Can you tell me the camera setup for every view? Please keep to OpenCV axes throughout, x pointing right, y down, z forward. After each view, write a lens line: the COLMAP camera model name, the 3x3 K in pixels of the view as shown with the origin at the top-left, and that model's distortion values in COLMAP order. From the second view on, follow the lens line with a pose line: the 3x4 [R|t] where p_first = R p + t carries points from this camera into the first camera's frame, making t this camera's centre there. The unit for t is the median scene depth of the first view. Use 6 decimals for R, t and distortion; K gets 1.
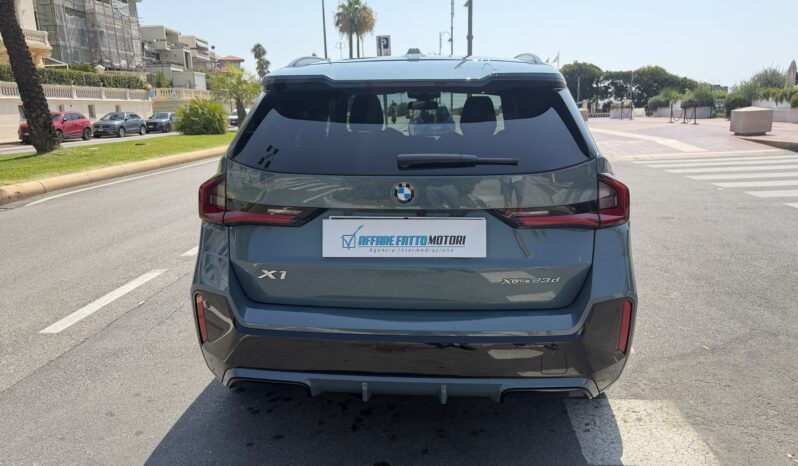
lens RADIAL K [[568.3, 0, 402.6], [0, 568.3, 229.9], [0, 0, 1]] dist [0.036397, -0.044971]
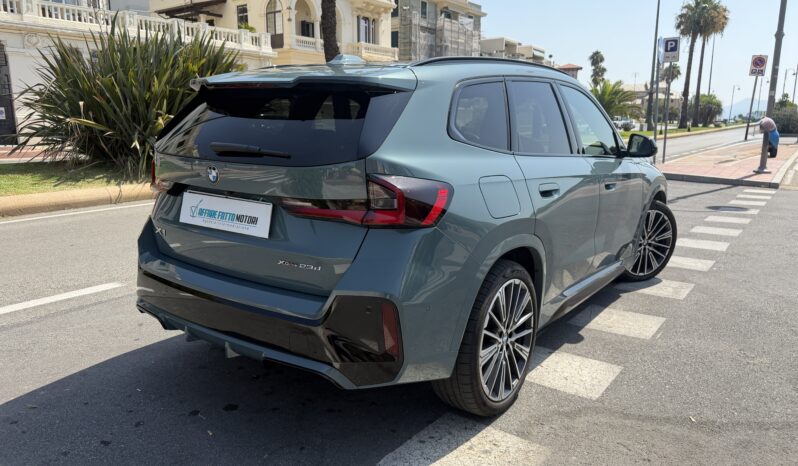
lens RADIAL K [[568.3, 0, 402.6], [0, 568.3, 229.9], [0, 0, 1]] dist [0.036397, -0.044971]
pose [[0.848735, 0.127759, -0.513153, 0.935514], [-0.134481, 0.990620, 0.024206, -0.031107], [0.511432, 0.048465, 0.857956, 0.166611]]
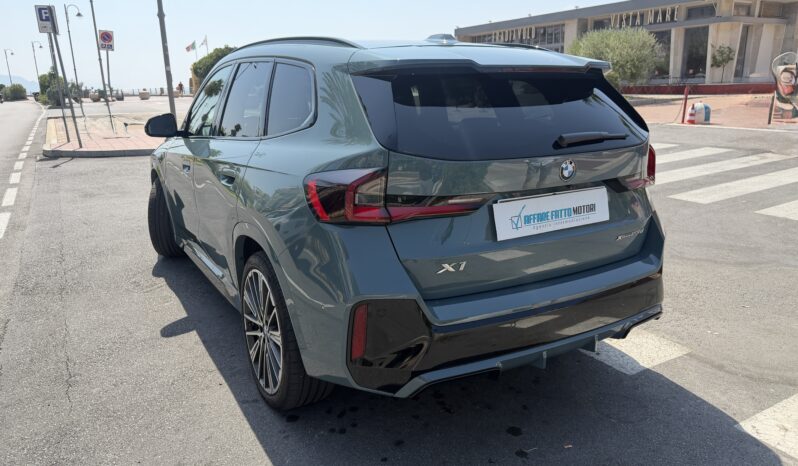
lens RADIAL K [[568.0, 0, 404.4], [0, 568.0, 236.1], [0, 0, 1]] dist [0.016939, -0.003825]
pose [[0.829392, -0.145055, 0.539507, -0.826251], [0.125873, 0.989393, 0.072507, -0.055432], [-0.544302, 0.007772, 0.838853, 0.243464]]
